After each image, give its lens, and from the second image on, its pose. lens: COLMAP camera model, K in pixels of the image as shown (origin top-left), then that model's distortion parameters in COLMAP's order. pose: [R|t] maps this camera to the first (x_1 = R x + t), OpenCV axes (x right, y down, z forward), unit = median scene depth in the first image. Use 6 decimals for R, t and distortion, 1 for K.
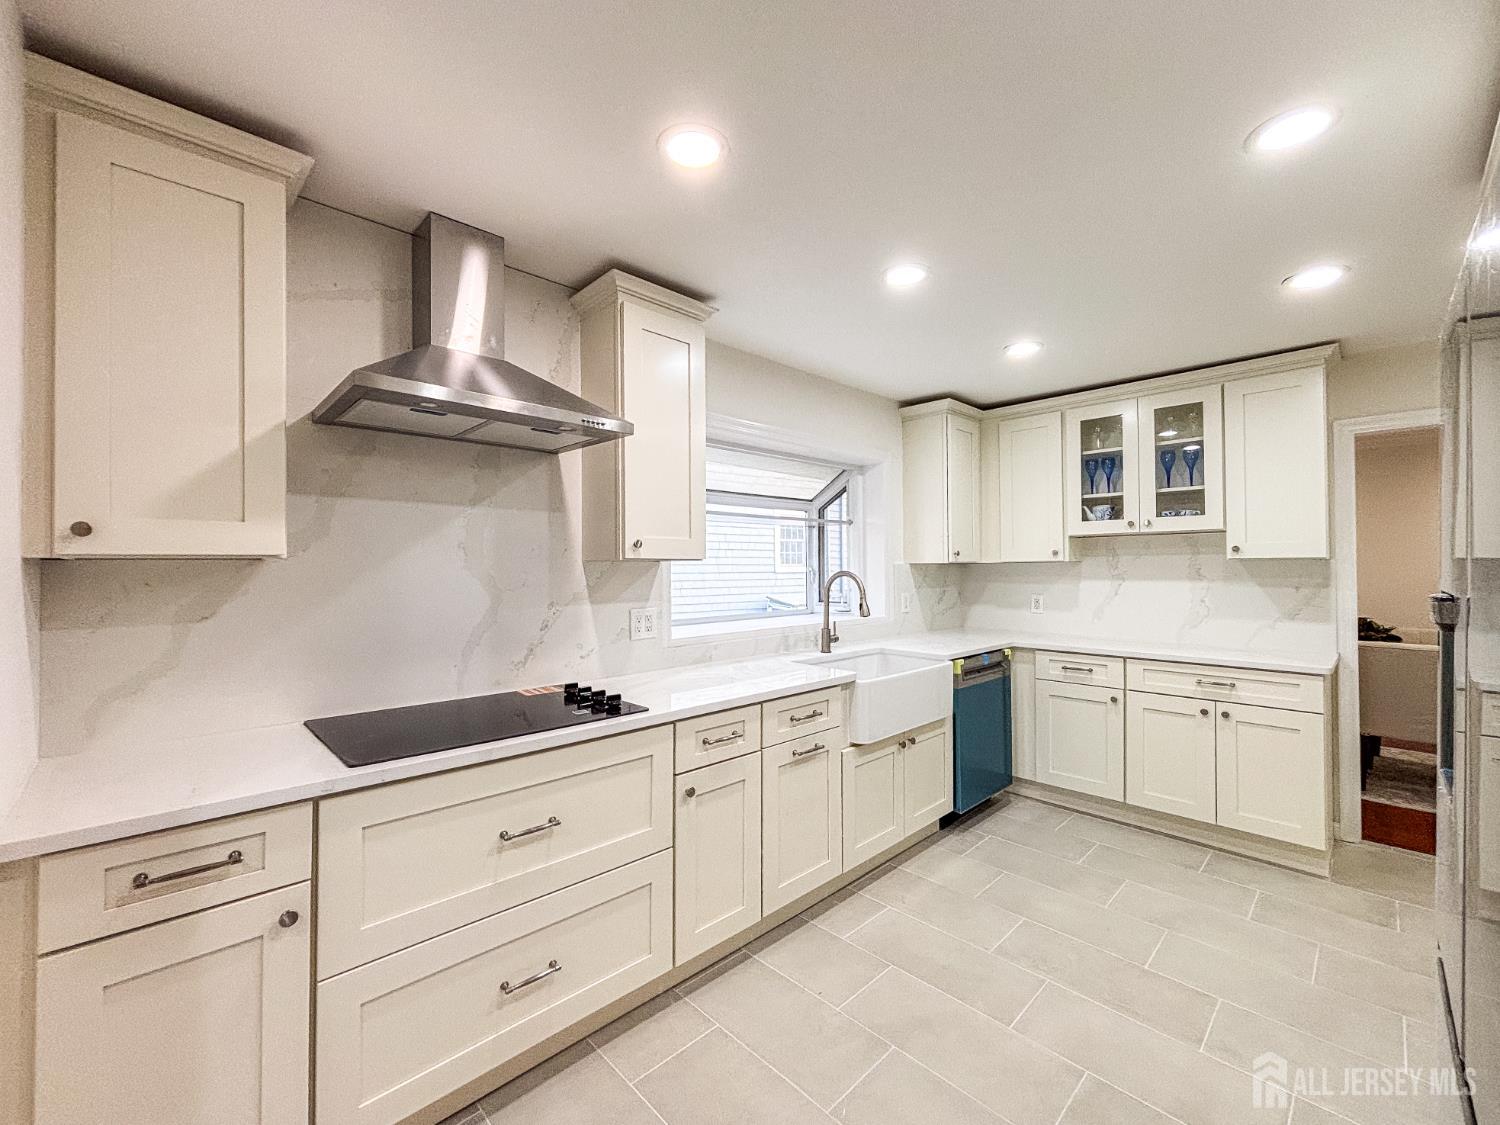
lens RADIAL K [[614.9, 0, 740.0], [0, 614.9, 561.7], [0, 0, 1]] dist [0.003232, -0.002233]
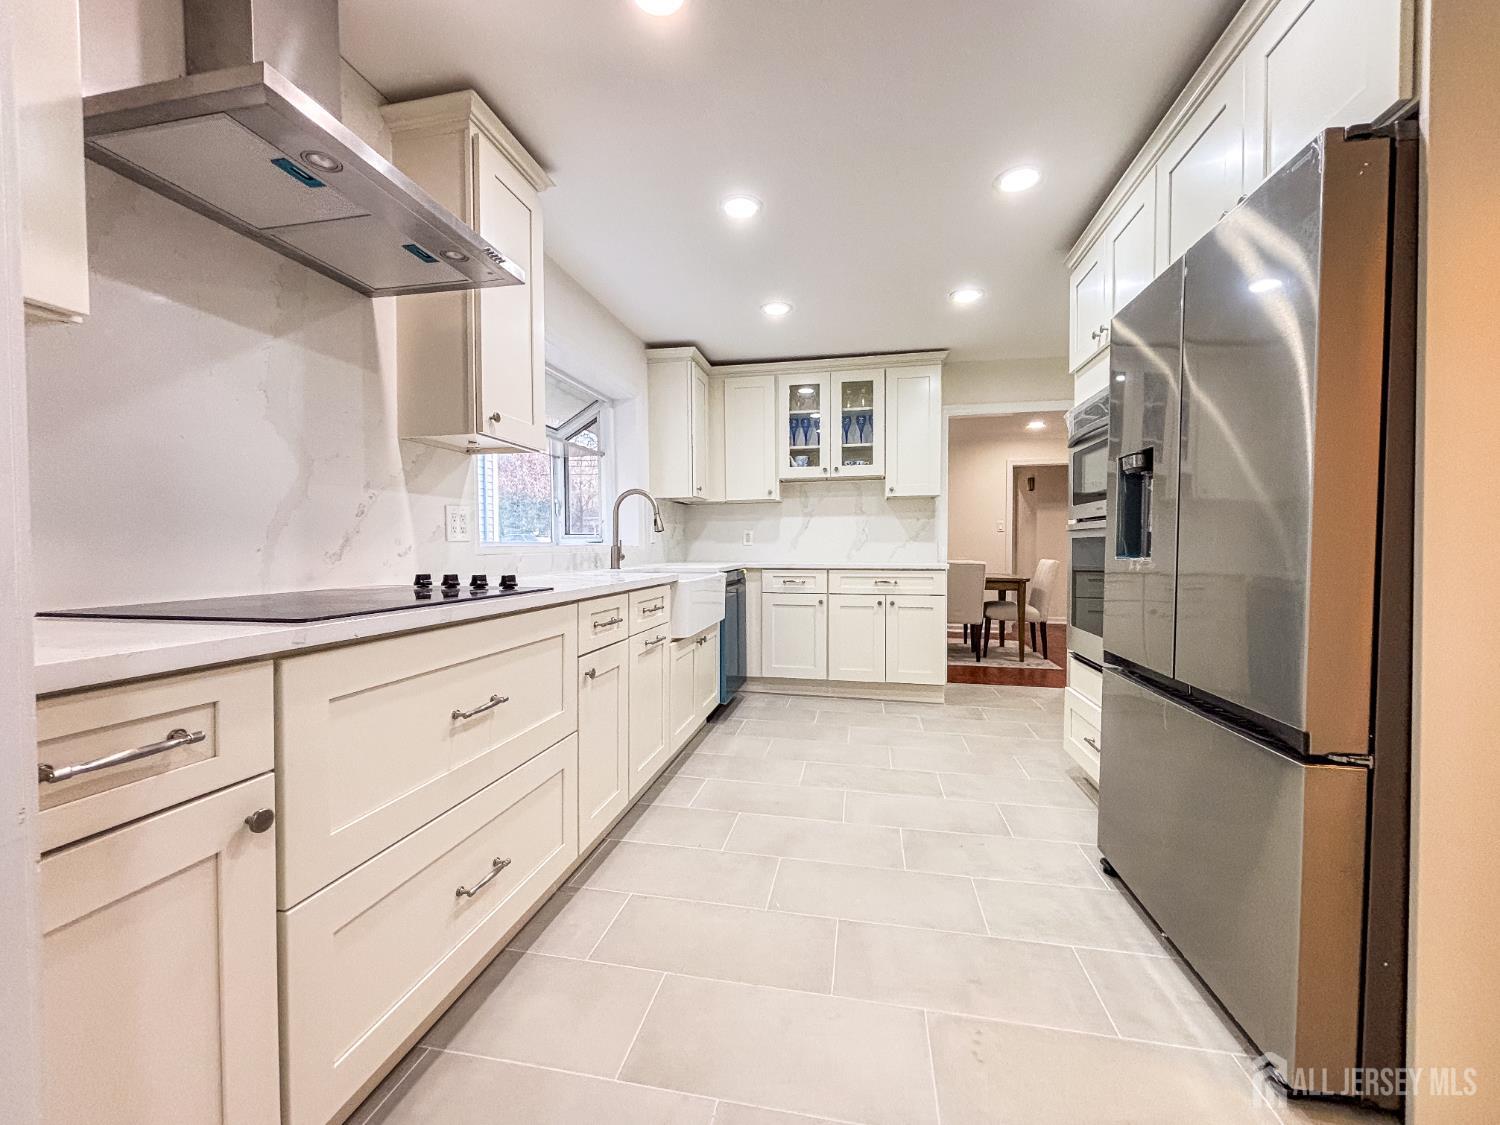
lens RADIAL K [[614.9, 0, 718.9], [0, 614.9, 565.1], [0, 0, 1]] dist [0.003232, -0.002233]
pose [[0.823963, -0.006470, 0.566607, -0.328230], [-0.010096, 0.999608, 0.026095, 0.125727], [-0.566554, -0.027222, 0.823575, 0.066943]]
